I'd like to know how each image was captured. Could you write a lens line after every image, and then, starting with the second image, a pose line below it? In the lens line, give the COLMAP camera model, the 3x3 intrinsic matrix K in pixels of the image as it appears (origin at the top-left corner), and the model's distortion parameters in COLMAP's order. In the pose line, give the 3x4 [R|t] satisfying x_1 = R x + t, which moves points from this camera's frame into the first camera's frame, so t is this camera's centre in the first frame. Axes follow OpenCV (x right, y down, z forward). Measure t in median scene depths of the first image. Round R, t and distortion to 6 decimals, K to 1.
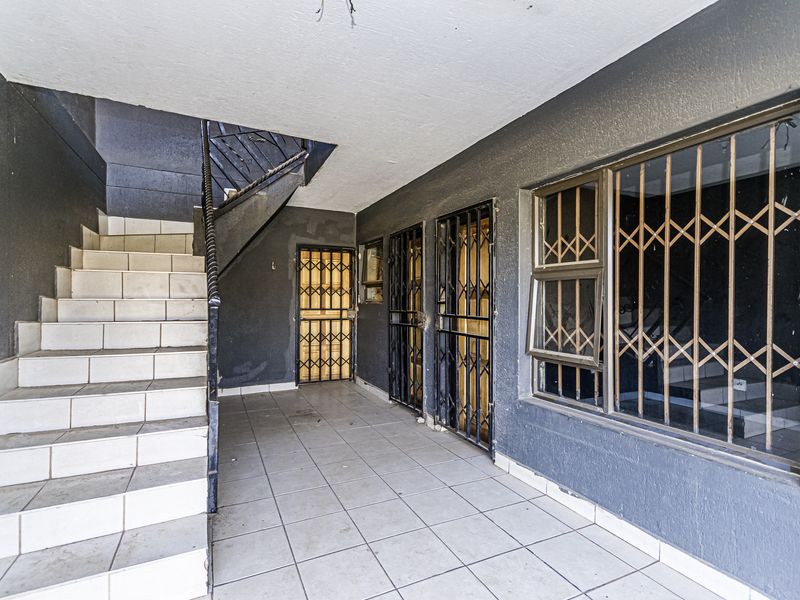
lens RADIAL K [[393.7, 0, 400.0], [0, 393.7, 300.0], [0, 0, 1]] dist [0.014374, 0.000022]
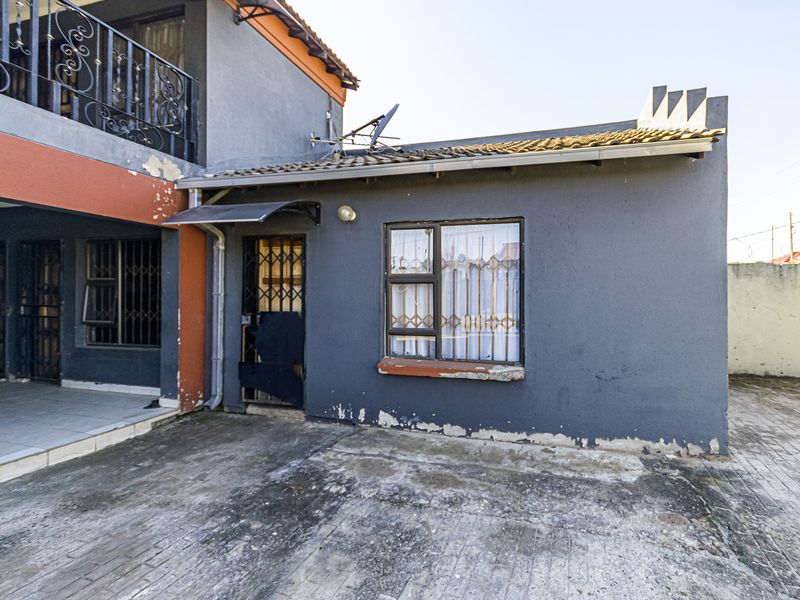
lens RADIAL K [[393.7, 0, 400.0], [0, 393.7, 300.0], [0, 0, 1]] dist [0.014374, 0.000022]
pose [[0.674439, 0.004411, 0.738317, -0.042641], [-0.008285, 0.999964, 0.001594, 0.003127], [-0.738284, -0.007192, 0.674452, -0.957696]]
